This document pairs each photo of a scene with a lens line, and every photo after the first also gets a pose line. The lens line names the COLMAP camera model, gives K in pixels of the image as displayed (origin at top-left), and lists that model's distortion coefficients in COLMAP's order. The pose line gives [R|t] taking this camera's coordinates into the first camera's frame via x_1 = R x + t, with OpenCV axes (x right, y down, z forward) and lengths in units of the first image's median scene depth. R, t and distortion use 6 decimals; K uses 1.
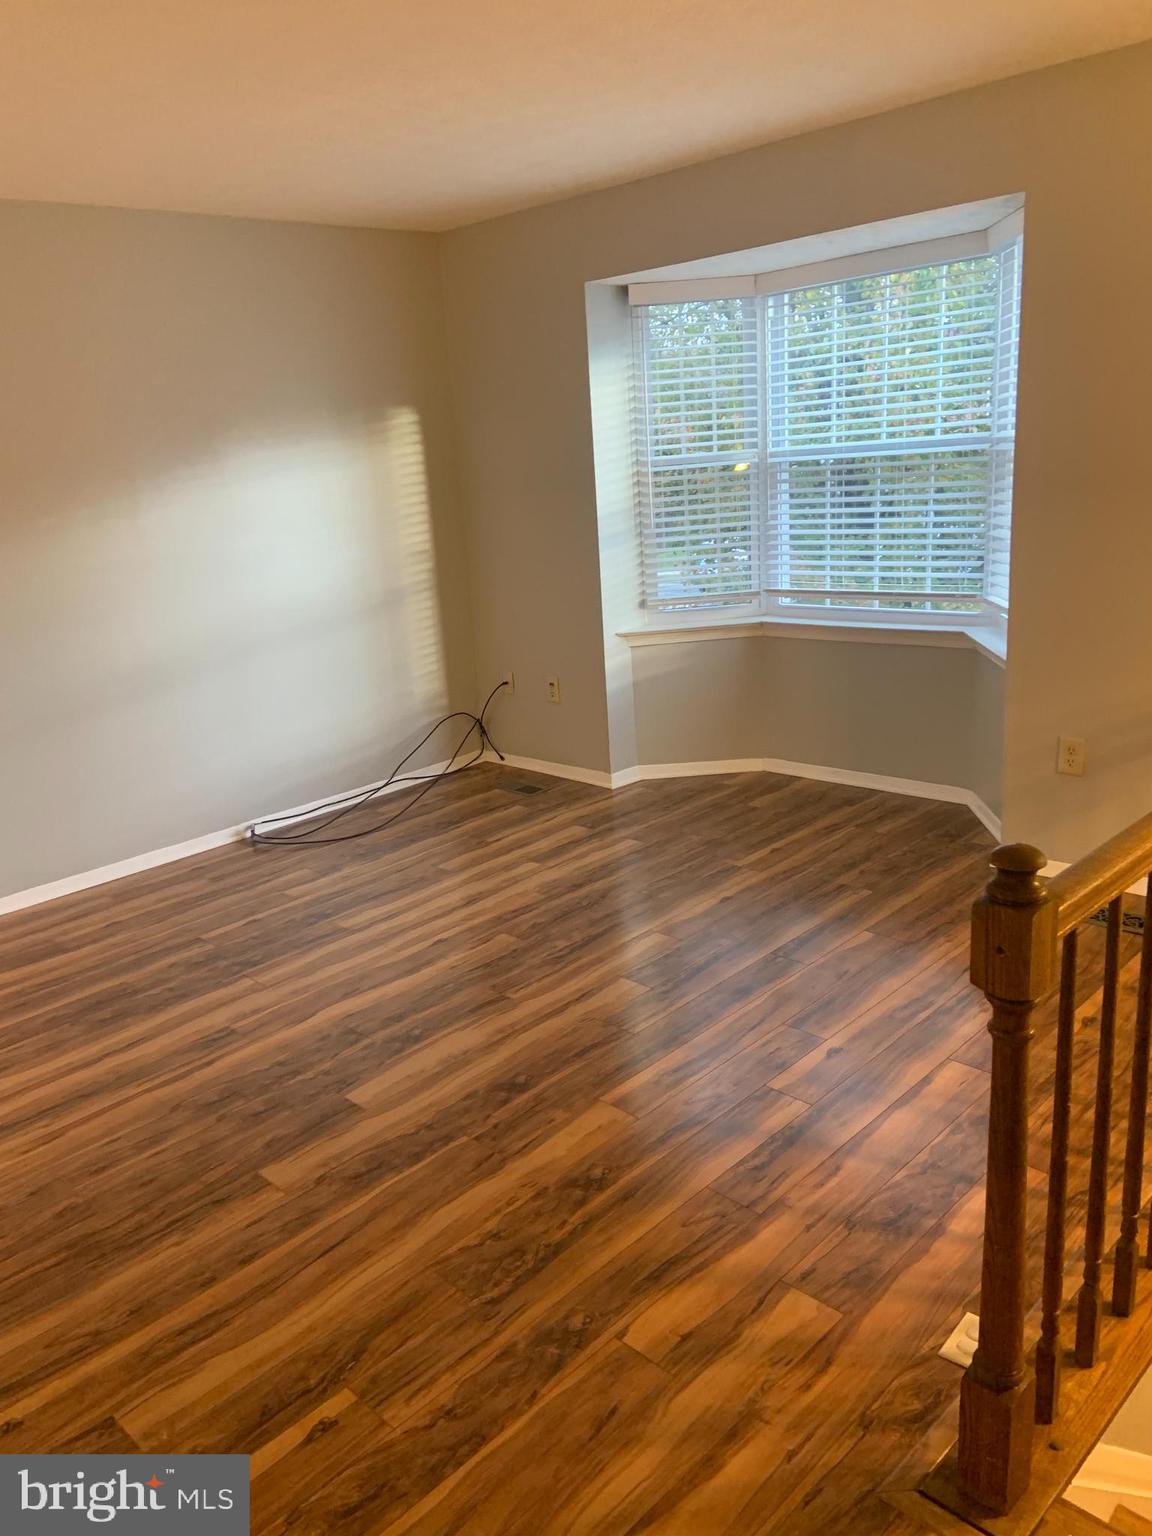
lens RADIAL K [[1149.0, 0, 576.0], [0, 1149.0, 768.0], [0, 0, 1]] dist [0.008948, 0.000318]
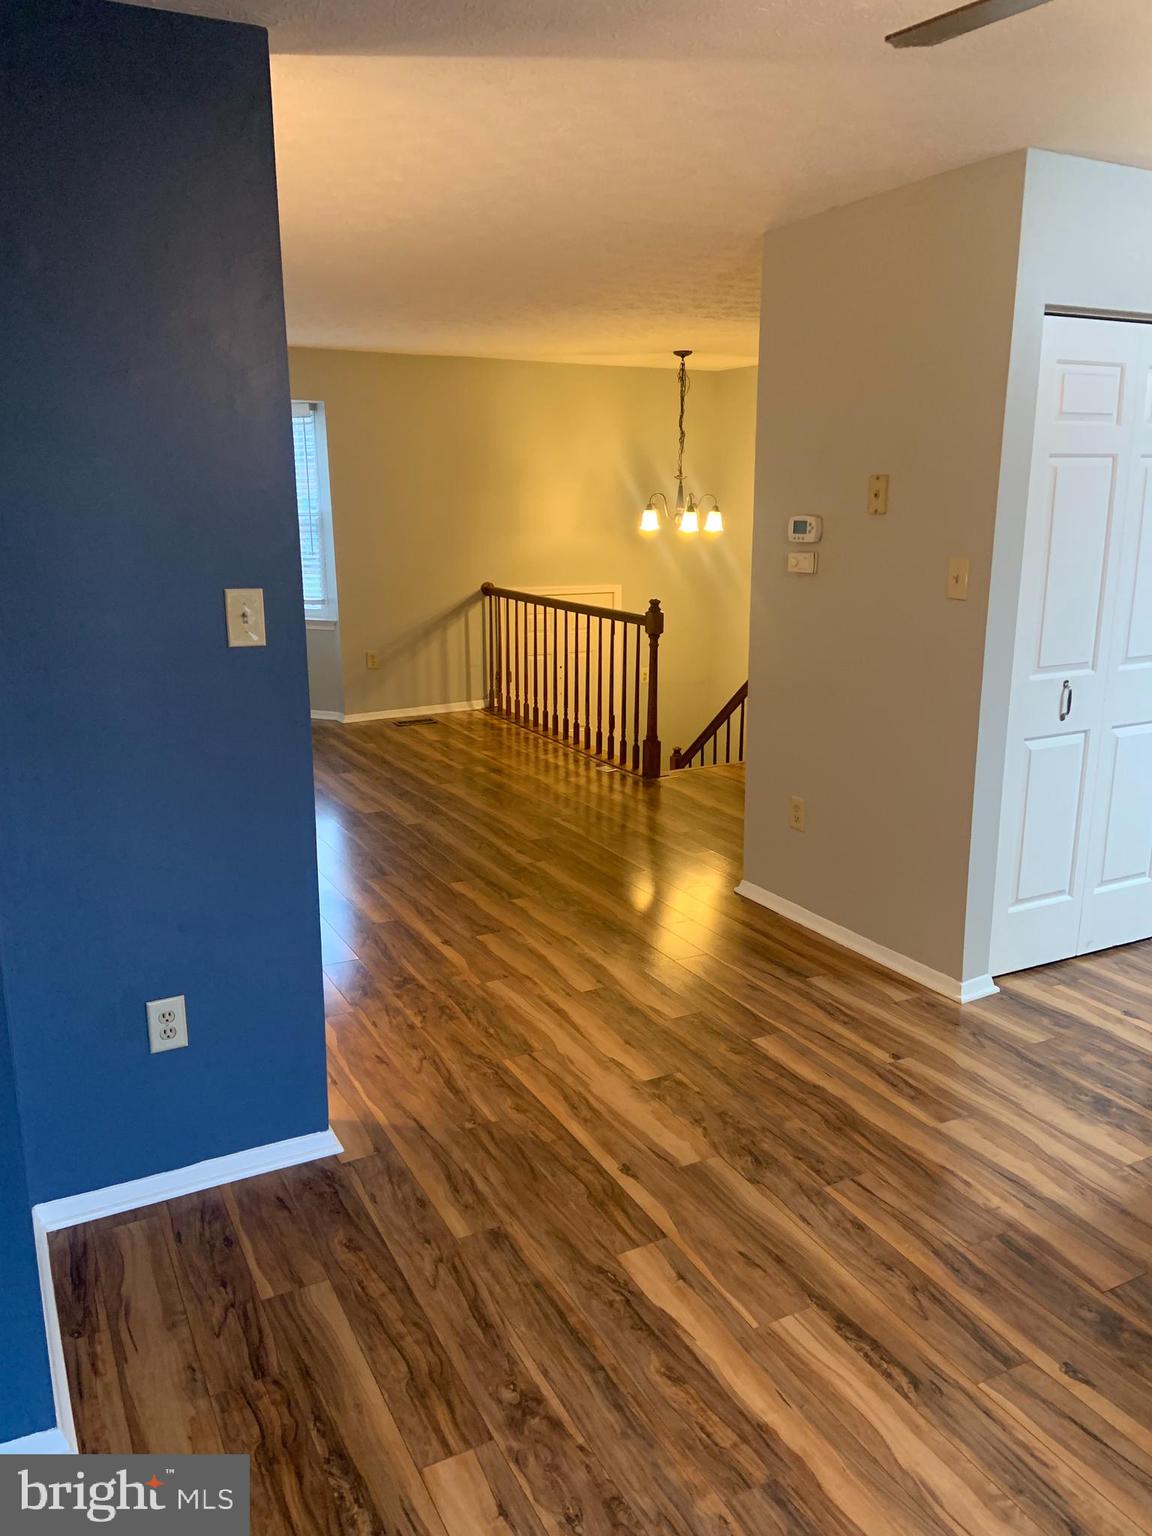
lens RADIAL K [[1160.4, 0, 576.0], [0, 1160.4, 768.0], [0, 0, 1]] dist [0.109776, -0.142543]
pose [[0.311083, -0.155100, 0.937642, -1.849349], [0.239249, 0.967600, 0.080680, 0.120472], [-0.919776, 0.199232, 0.338111, -0.052936]]
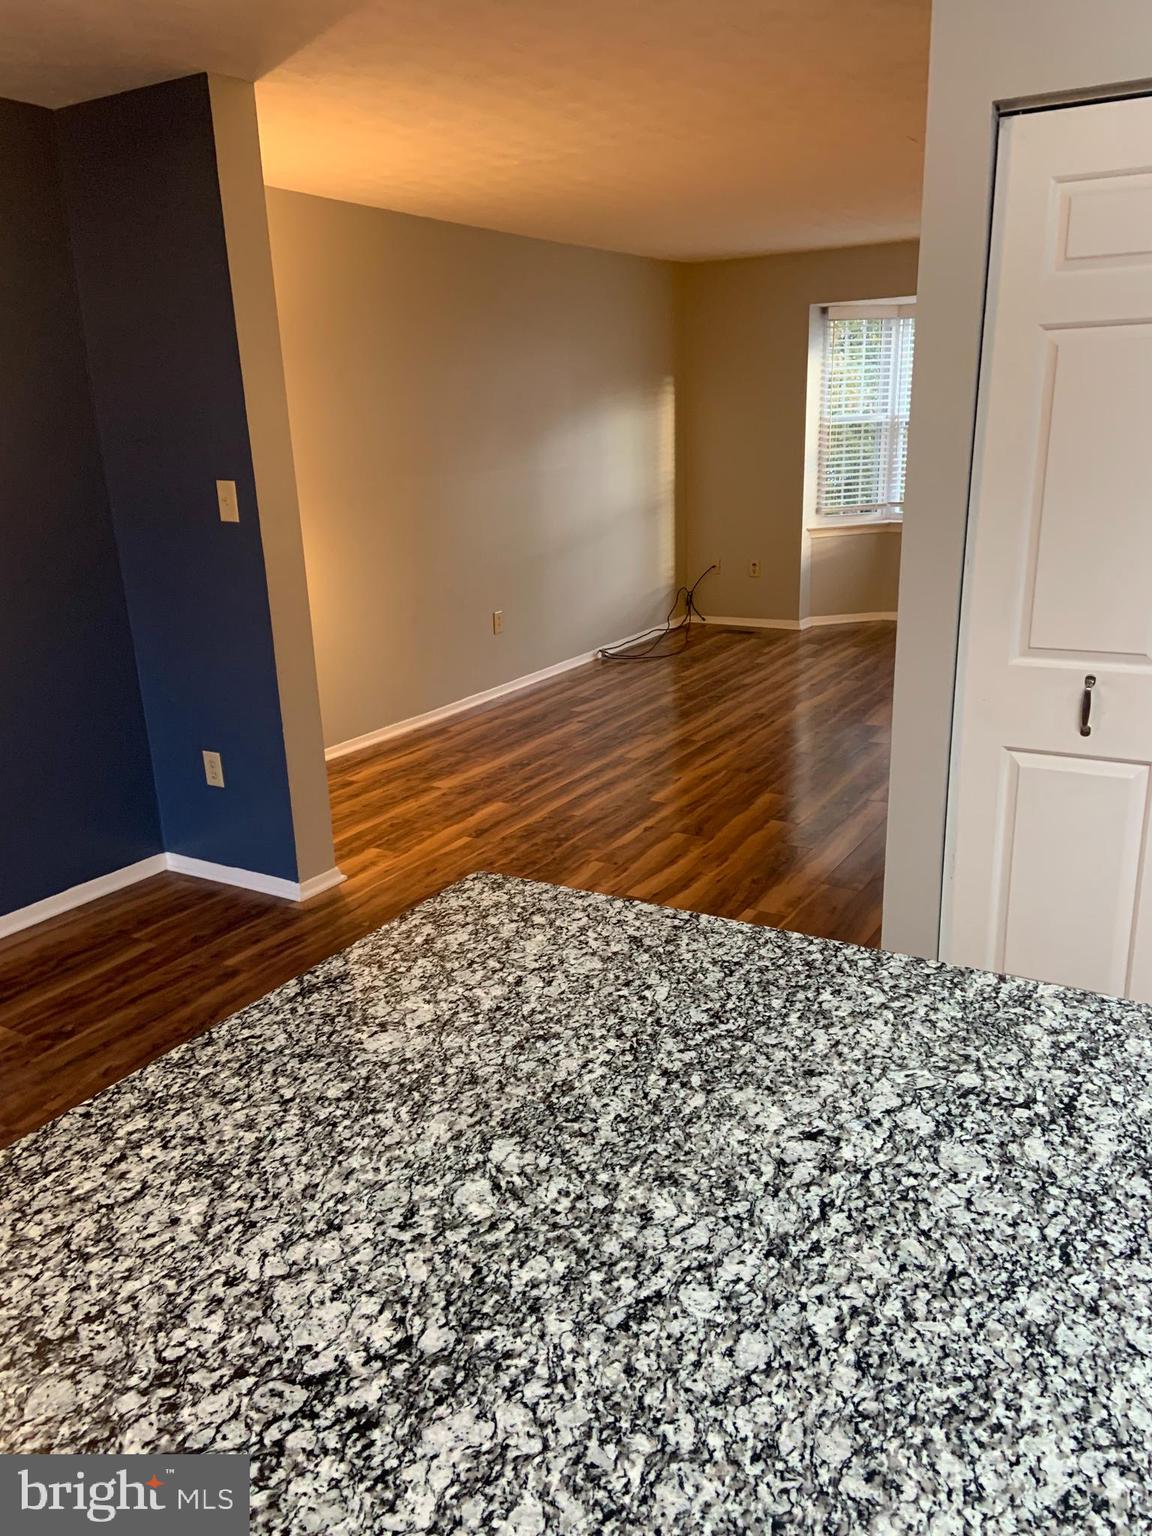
lens RADIAL K [[1160.4, 0, 576.0], [0, 1160.4, 768.0], [0, 0, 1]] dist [0.109776, -0.142543]
pose [[0.973621, -0.033104, 0.225756, -1.068728], [0.030327, 0.999416, 0.015762, 0.289413], [-0.226146, -0.008499, 0.974056, -0.814833]]
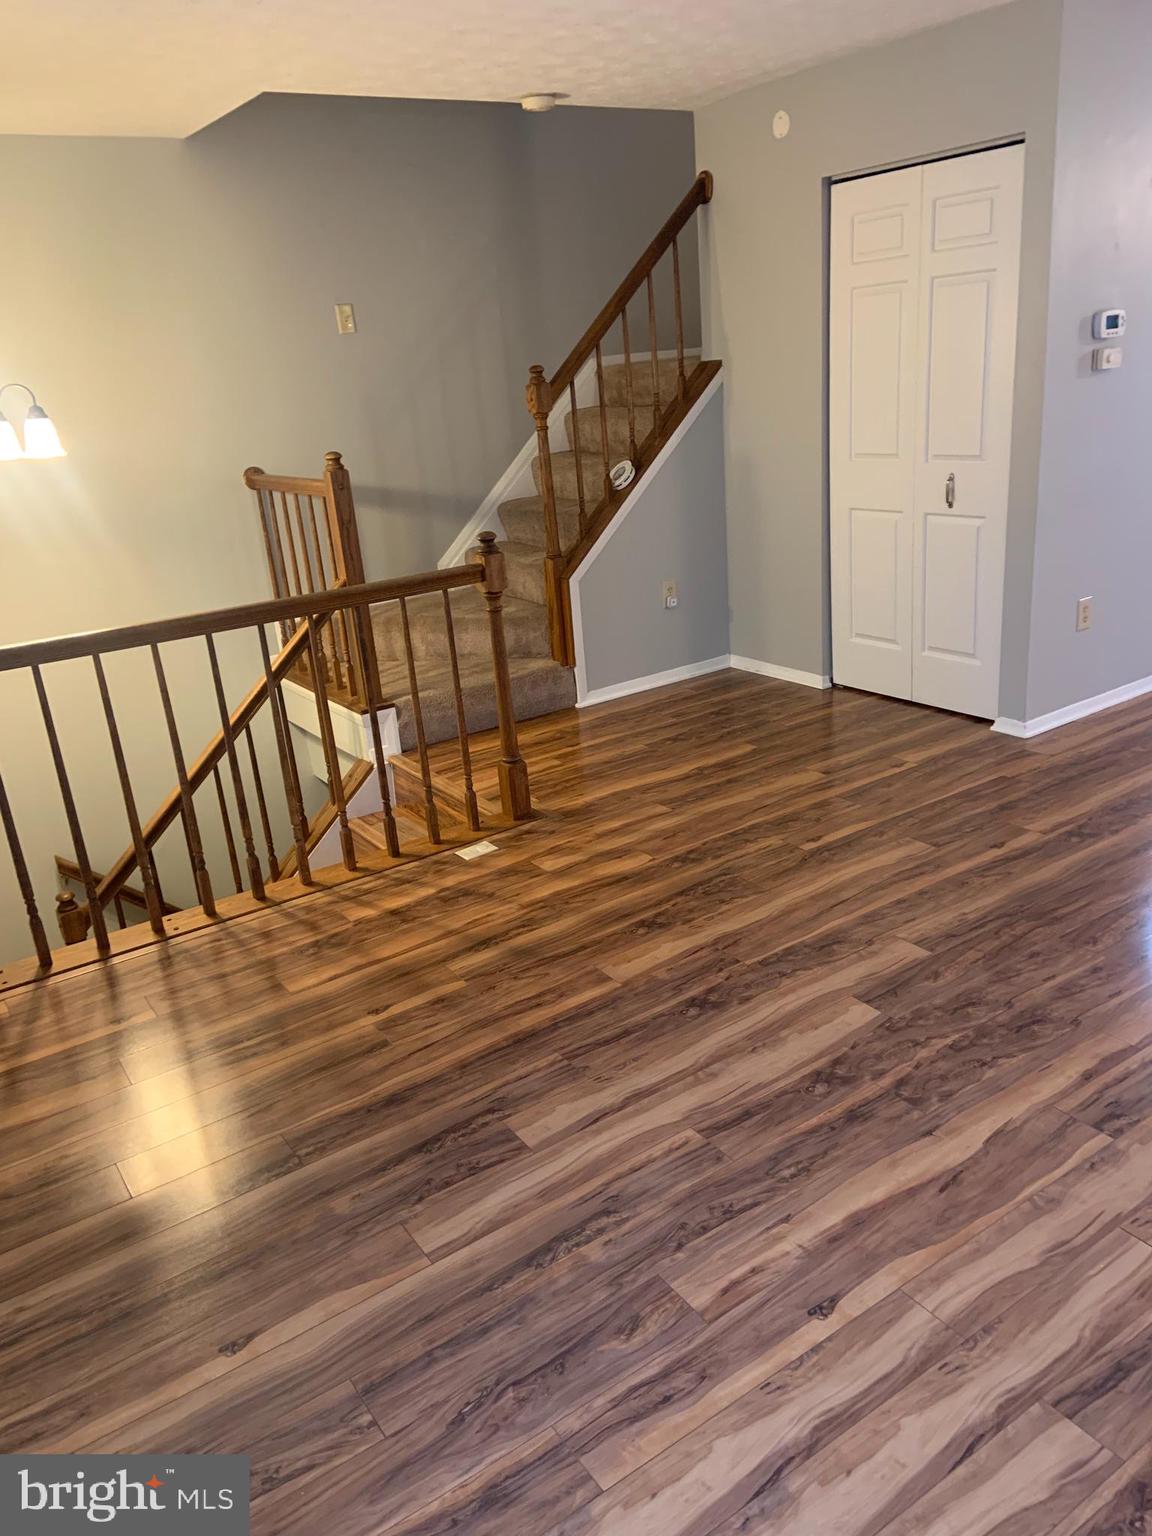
lens RADIAL K [[1160.4, 0, 576.0], [0, 1160.4, 768.0], [0, 0, 1]] dist [0.109776, -0.142543]
pose [[-0.969285, 0.071776, 0.235235, -0.183296], [0.194018, 0.810952, 0.552010, -0.421885], [-0.151143, 0.580694, -0.799969, 1.557632]]
